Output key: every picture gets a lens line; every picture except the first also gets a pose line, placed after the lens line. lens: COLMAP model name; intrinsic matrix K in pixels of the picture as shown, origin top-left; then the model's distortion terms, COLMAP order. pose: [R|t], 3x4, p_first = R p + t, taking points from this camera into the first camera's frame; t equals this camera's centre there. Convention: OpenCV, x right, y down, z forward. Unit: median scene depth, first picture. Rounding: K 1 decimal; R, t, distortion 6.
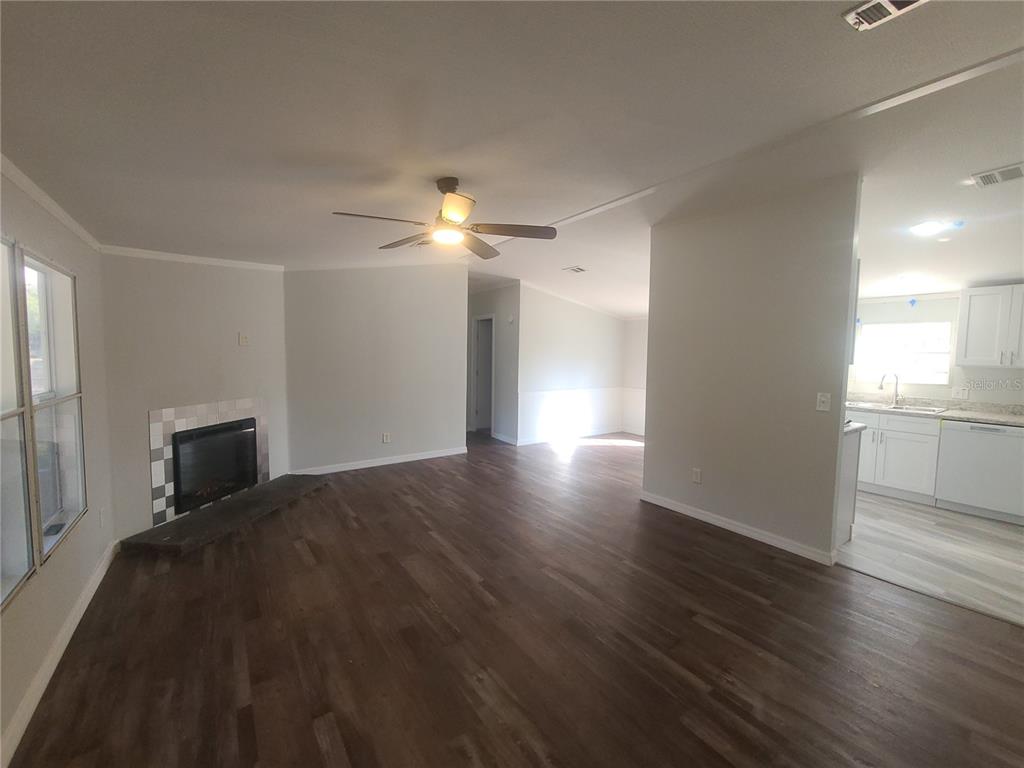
lens RADIAL K [[420.0, 0, 511.4], [0, 420.0, 381.2], [0, 0, 1]] dist [-0.002374, -0.001659]
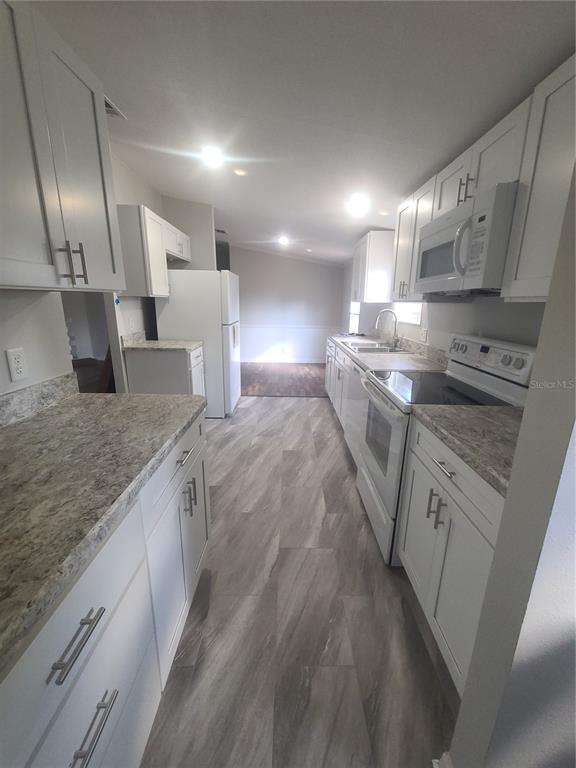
lens RADIAL K [[315.0, 0, 288.7], [0, 315.0, 383.7], [0, 0, 1]] dist [-0.002374, -0.001659]
pose [[0.818714, 0.141480, -0.556499, 1.303669], [-0.038444, 0.980501, 0.192717, 0.014677], [0.572913, -0.136385, 0.808189, 0.331168]]
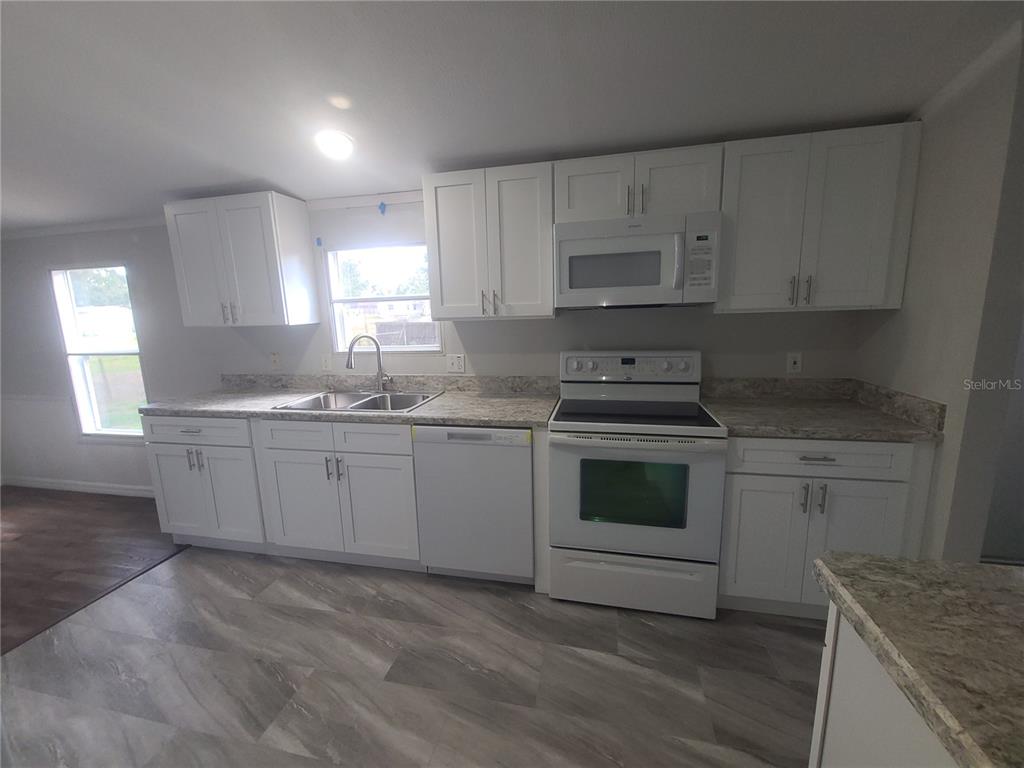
lens RADIAL K [[420.0, 0, 506.7], [0, 420.0, 381.6], [0, 0, 1]] dist [-0.002374, -0.001659]
pose [[0.741992, -0.152769, 0.652770, 0.773780], [0.085456, 0.987300, 0.133923, -0.022181], [-0.664940, -0.043586, 0.745624, 0.524999]]
